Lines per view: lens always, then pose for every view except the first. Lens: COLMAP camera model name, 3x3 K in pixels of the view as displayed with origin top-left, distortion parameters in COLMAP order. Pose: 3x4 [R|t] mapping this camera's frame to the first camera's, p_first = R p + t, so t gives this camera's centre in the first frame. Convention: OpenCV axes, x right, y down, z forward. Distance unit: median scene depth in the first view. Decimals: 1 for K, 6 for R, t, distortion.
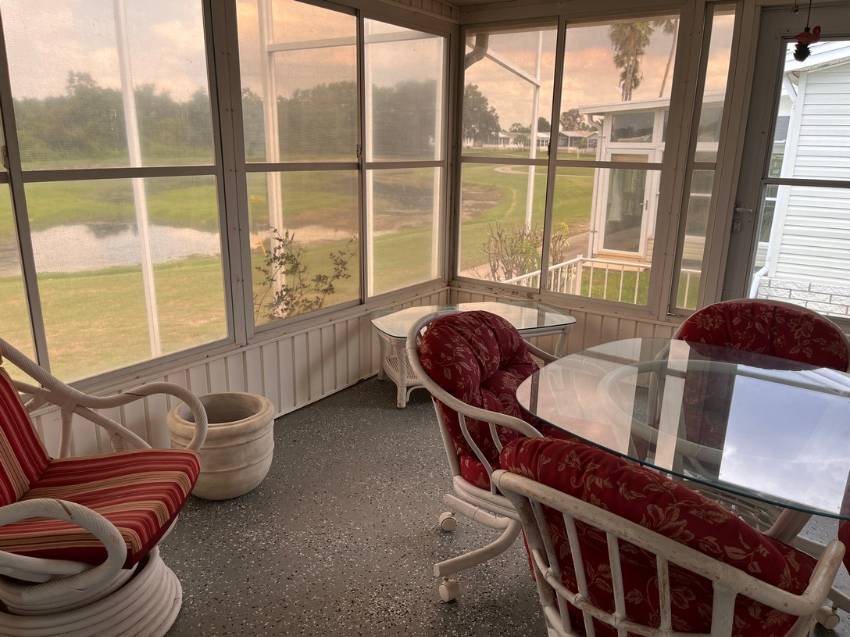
lens RADIAL K [[652.1, 0, 436.2], [0, 652.1, 319.8], [0, 0, 1]] dist [0.058053, -0.075238]
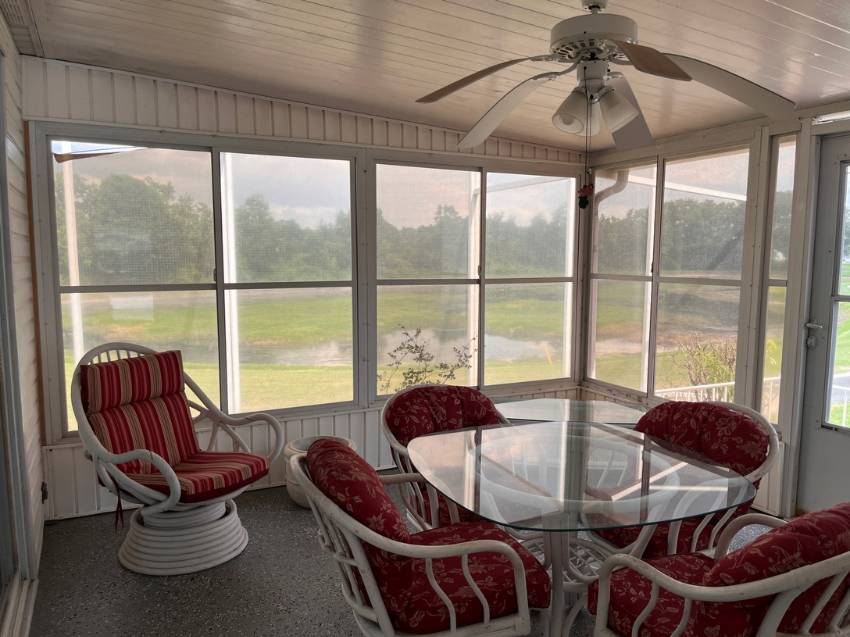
lens RADIAL K [[652.1, 0, 436.2], [0, 652.1, 319.8], [0, 0, 1]] dist [0.058053, -0.075238]
pose [[0.878851, 0.032536, -0.475985, 0.429901], [-0.113649, 0.983230, -0.142630, 0.032220], [0.463362, 0.179446, 0.867810, -0.137218]]
